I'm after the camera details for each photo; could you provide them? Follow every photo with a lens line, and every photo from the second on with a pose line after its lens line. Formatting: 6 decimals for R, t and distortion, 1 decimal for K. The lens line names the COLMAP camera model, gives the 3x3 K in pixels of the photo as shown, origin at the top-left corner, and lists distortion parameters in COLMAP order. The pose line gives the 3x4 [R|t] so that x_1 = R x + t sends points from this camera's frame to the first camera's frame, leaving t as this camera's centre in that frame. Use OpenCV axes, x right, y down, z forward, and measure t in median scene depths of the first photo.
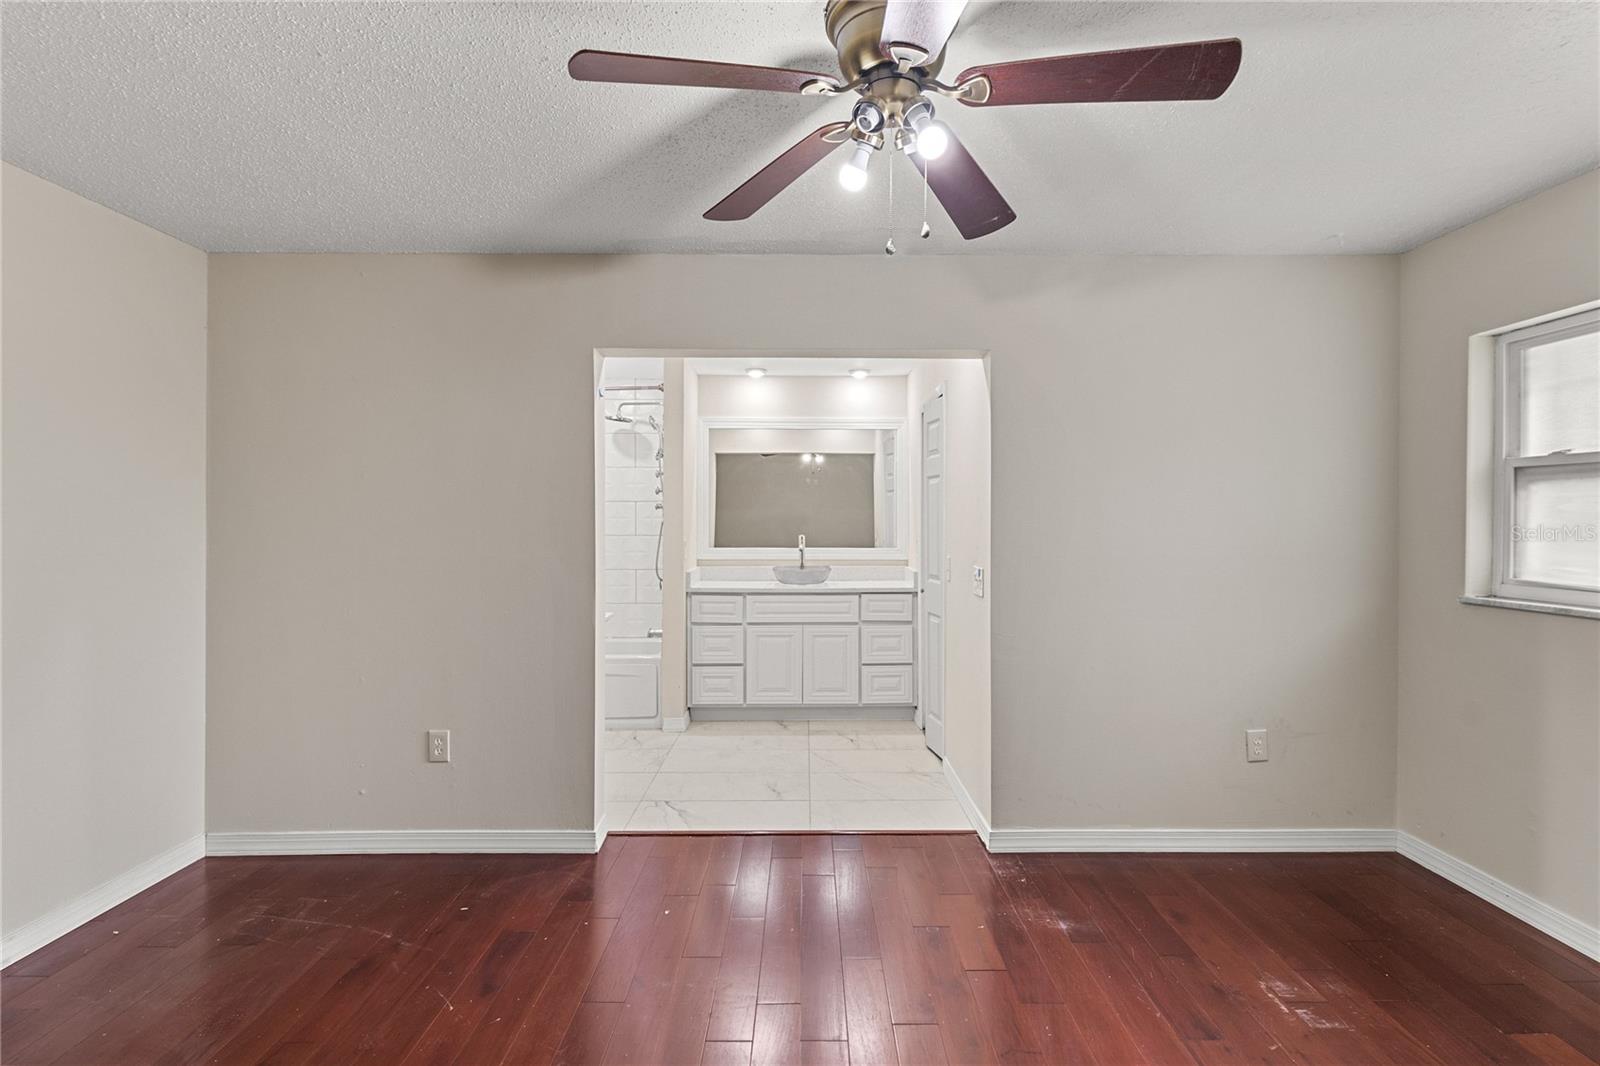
lens RADIAL K [[756.2, 0, 795.7], [0, 756.2, 522.4], [0, 0, 1]] dist [0.002149, -0.000172]
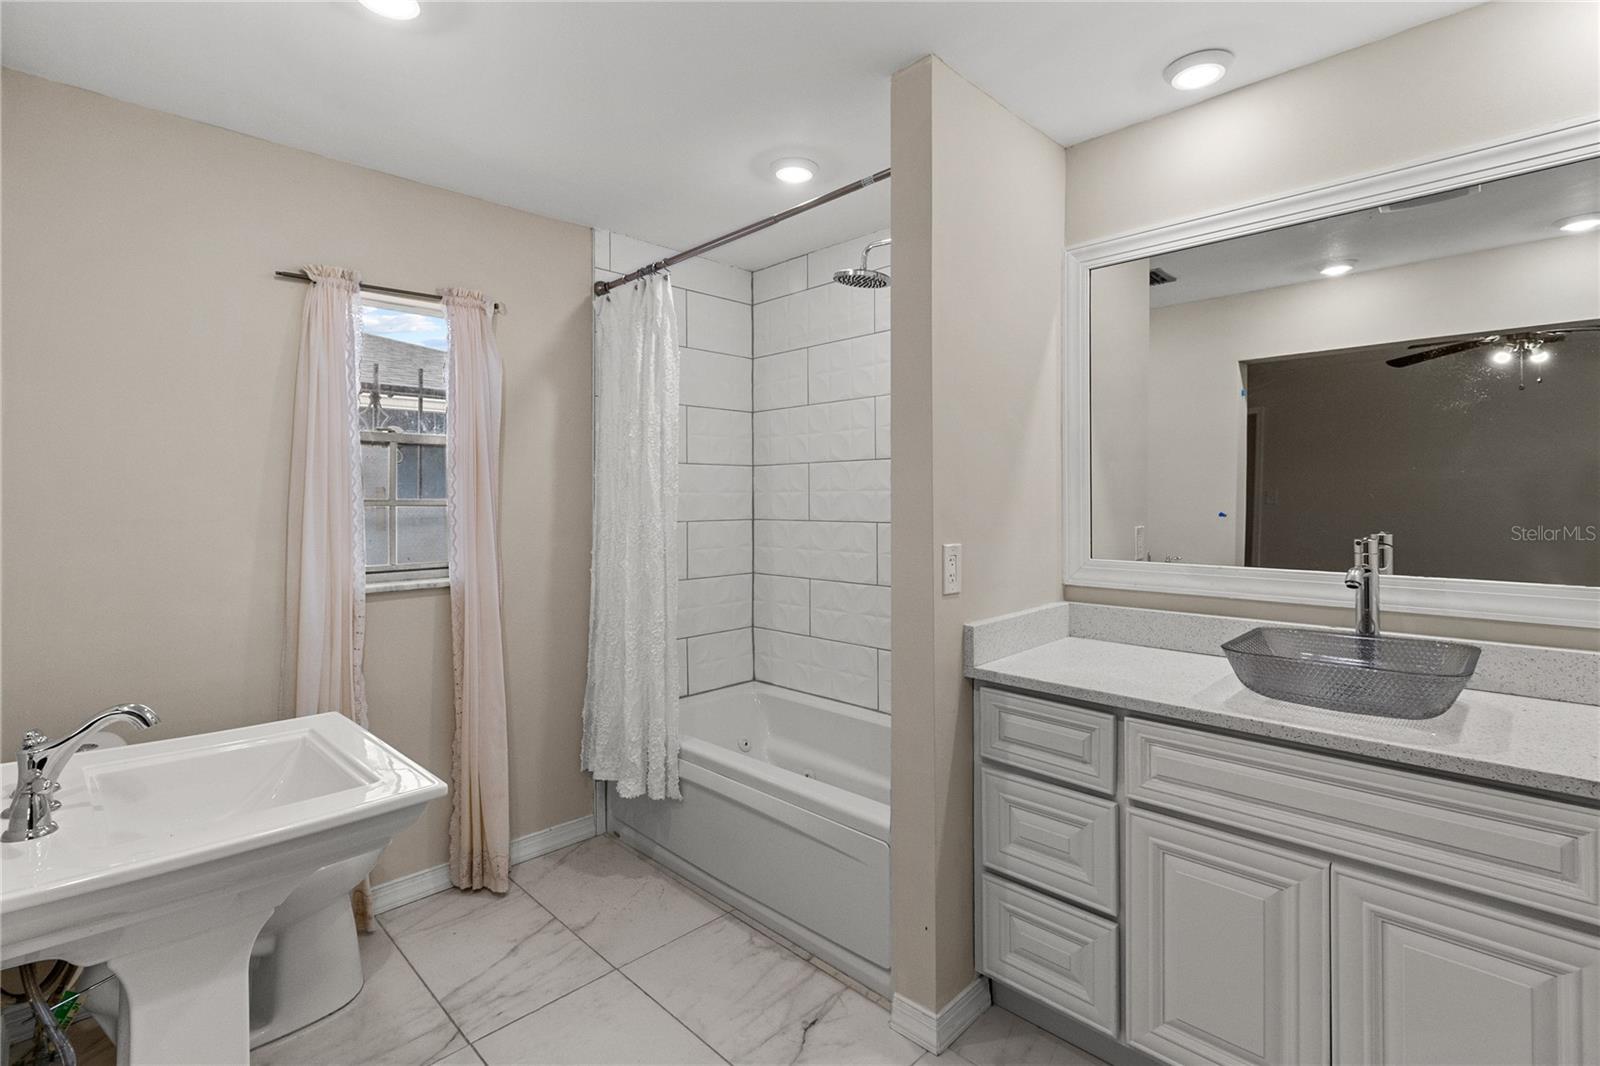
lens RADIAL K [[744.3, 0, 797.9], [0, 744.3, 504.2], [0, 0, 1]] dist [-0.000941, -0.000377]
pose [[0.703594, -0.003523, -0.710593, 0.079333], [0.011350, 0.999916, 0.006280, -0.000301], [0.710511, -0.012484, 0.703575, 0.791433]]
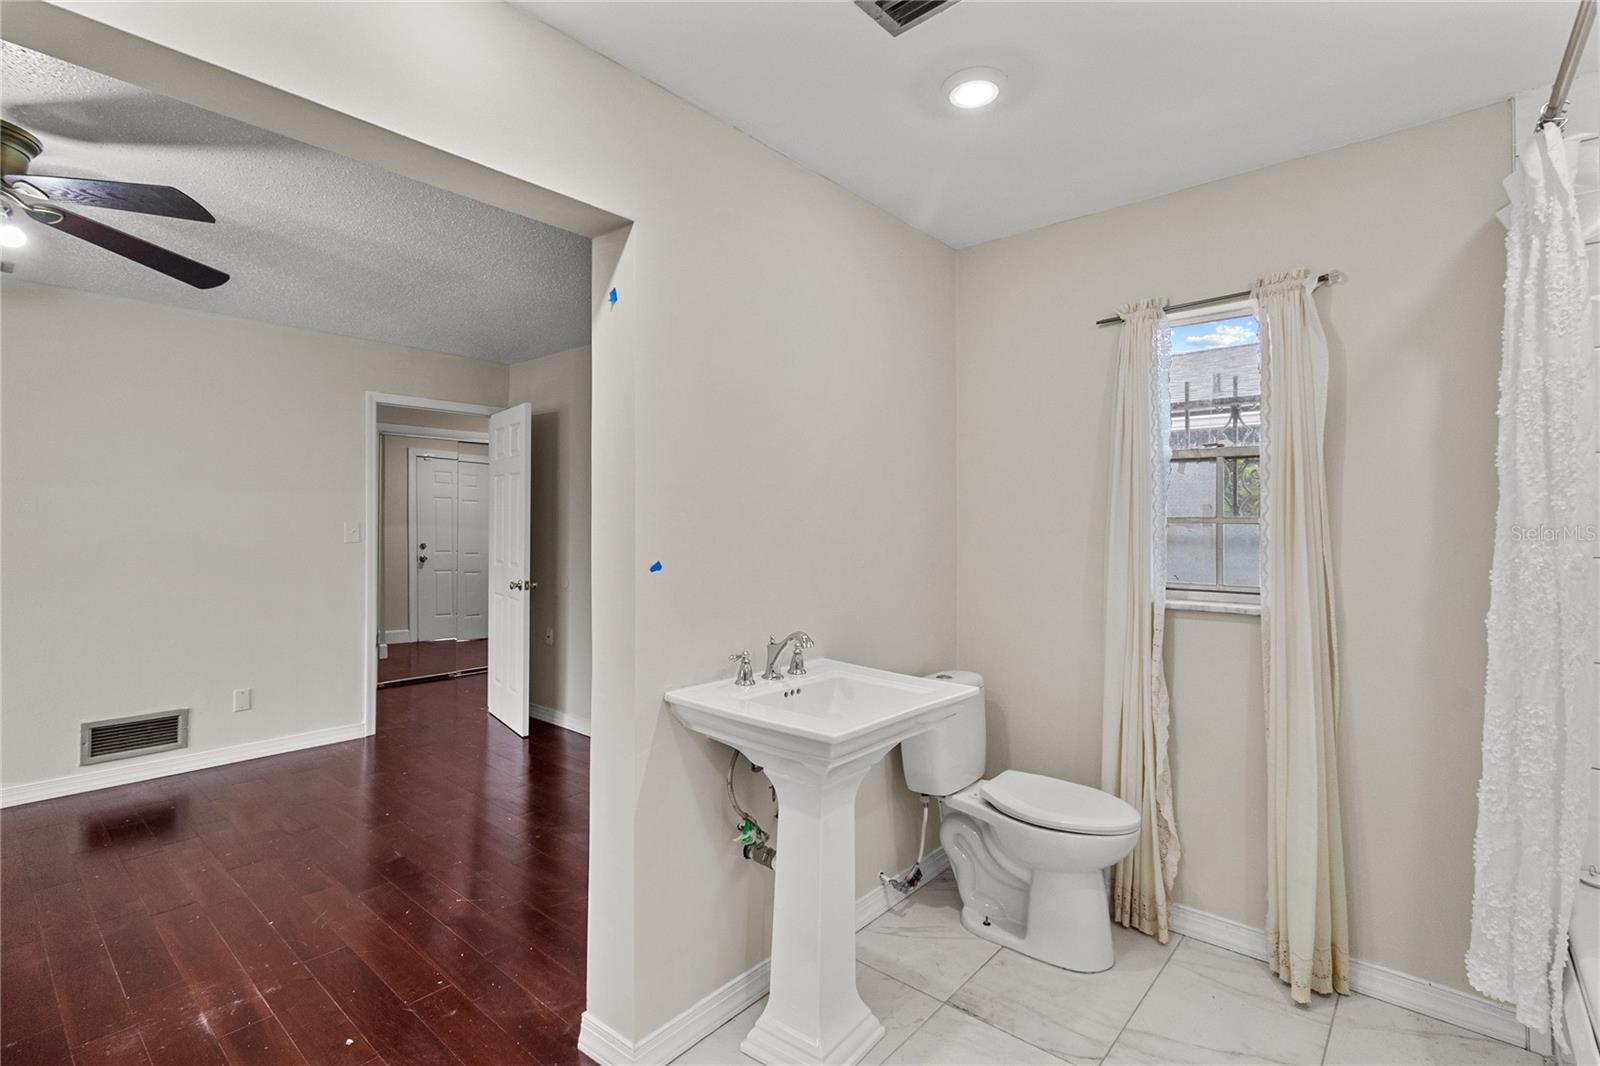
lens RADIAL K [[744.3, 0, 797.9], [0, 744.3, 504.2], [0, 0, 1]] dist [-0.000941, -0.000377]
pose [[-0.662566, -0.020949, -0.748710, 0.071711], [0.001478, 0.999570, -0.029276, 0.002650], [0.749002, -0.020504, -0.662251, 1.096761]]
